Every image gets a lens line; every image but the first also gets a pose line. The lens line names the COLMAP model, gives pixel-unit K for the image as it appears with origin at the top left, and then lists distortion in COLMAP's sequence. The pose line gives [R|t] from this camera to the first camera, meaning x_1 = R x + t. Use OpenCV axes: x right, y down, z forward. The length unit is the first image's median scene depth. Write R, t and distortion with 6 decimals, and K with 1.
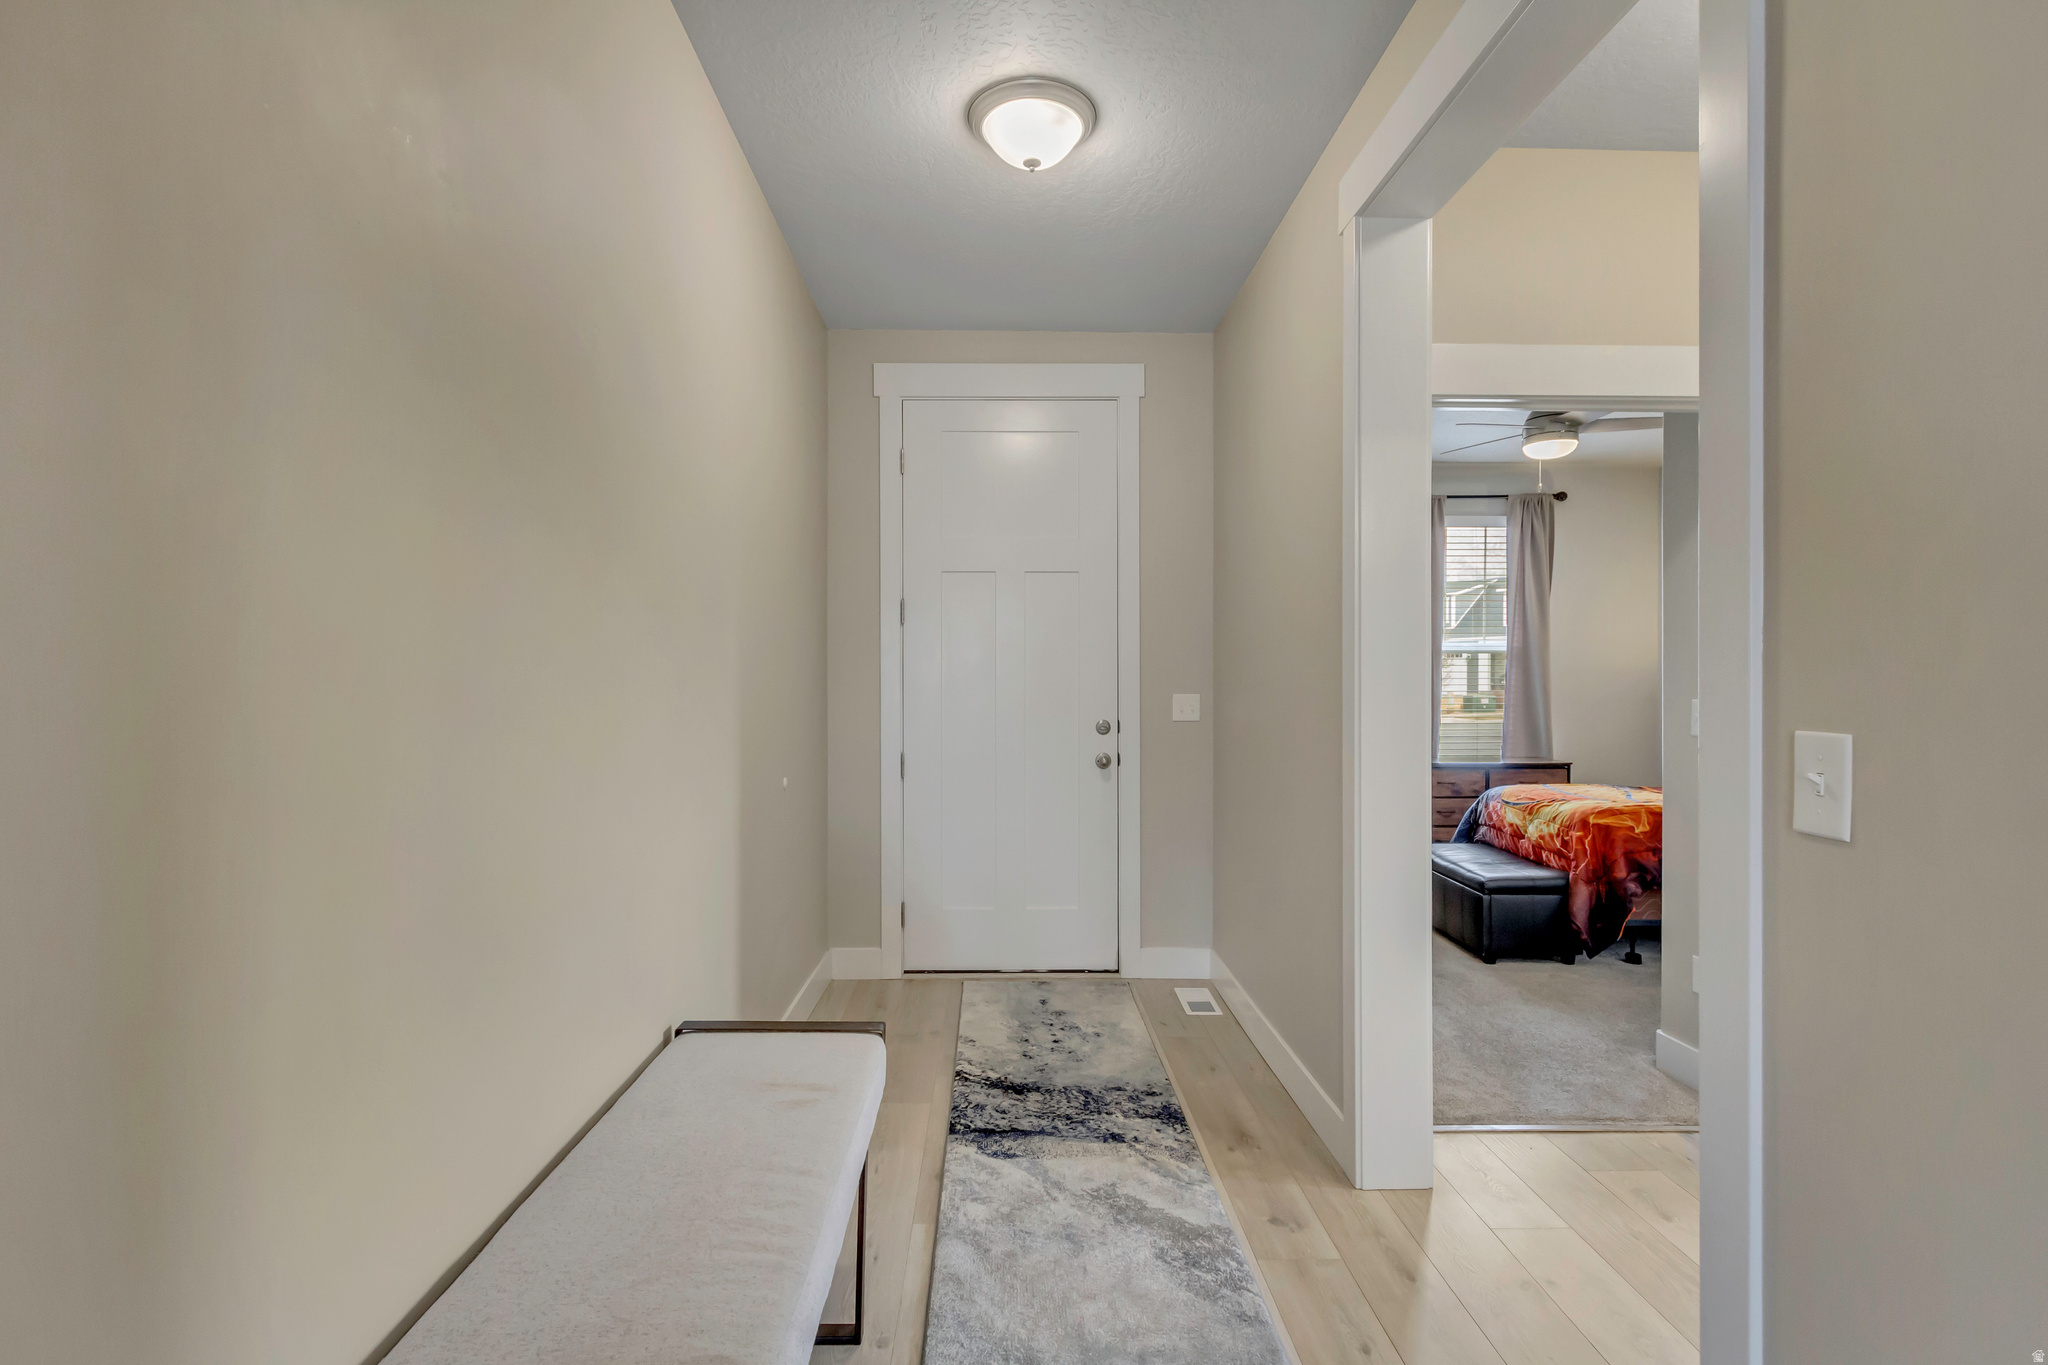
lens RADIAL K [[940.1, 0, 1026.1], [0, 940.1, 676.2], [0, 0, 1]] dist [0.007290, -0.000970]
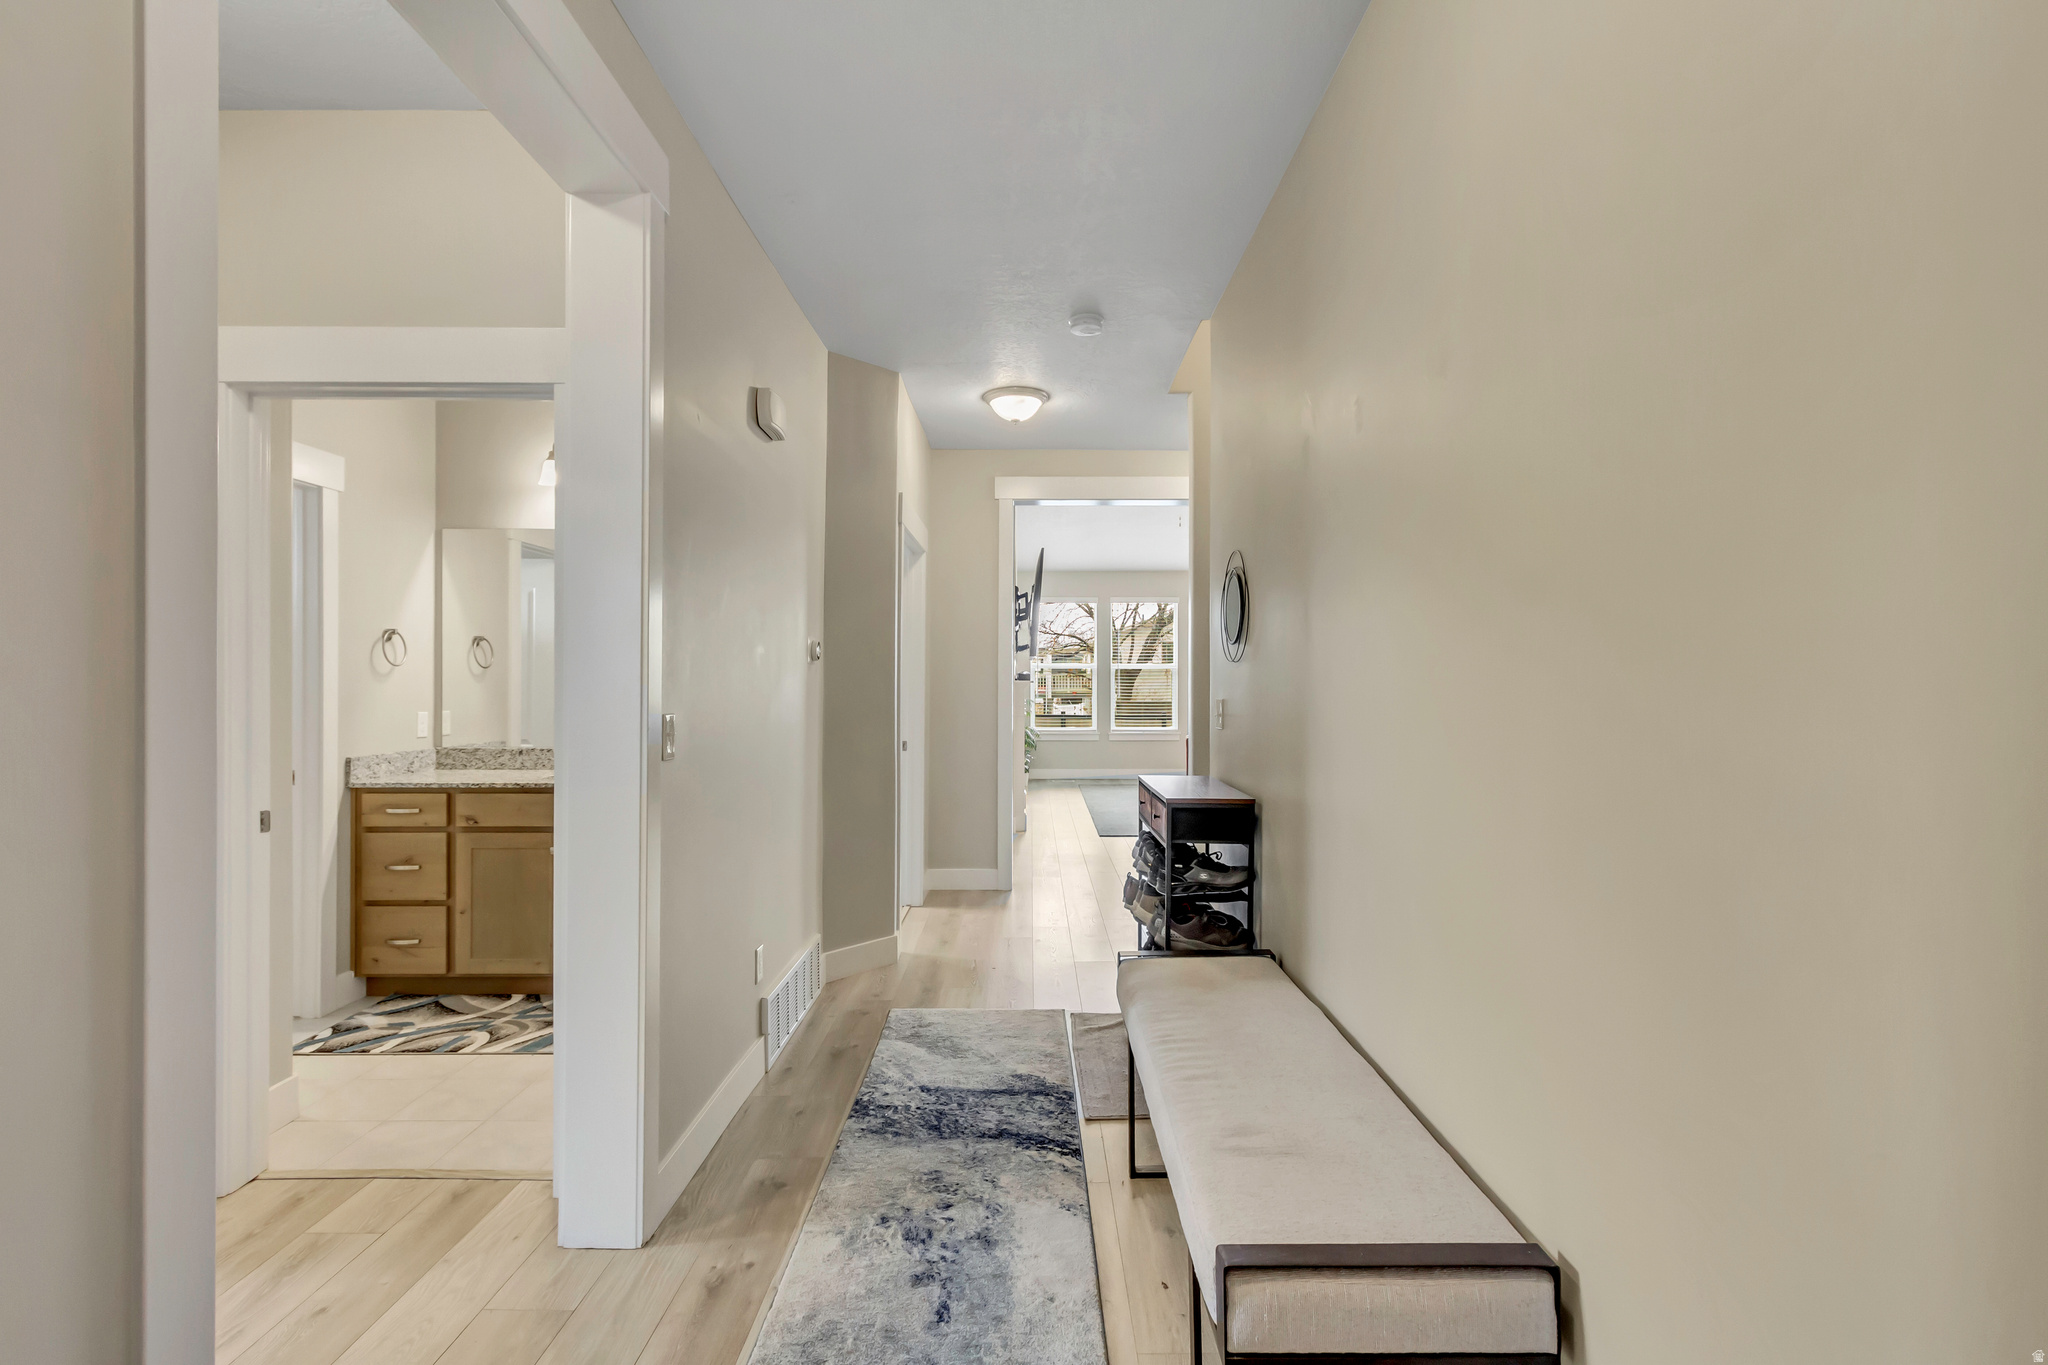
lens RADIAL K [[940.1, 0, 1028.8], [0, 940.1, 674.8], [0, 0, 1]] dist [0.007290, -0.000970]
pose [[-0.999563, -0.000704, 0.029560, -0.058875], [-0.000543, 0.999985, 0.005481, -0.023057], [-0.029563, 0.005462, -0.999548, 1.971142]]
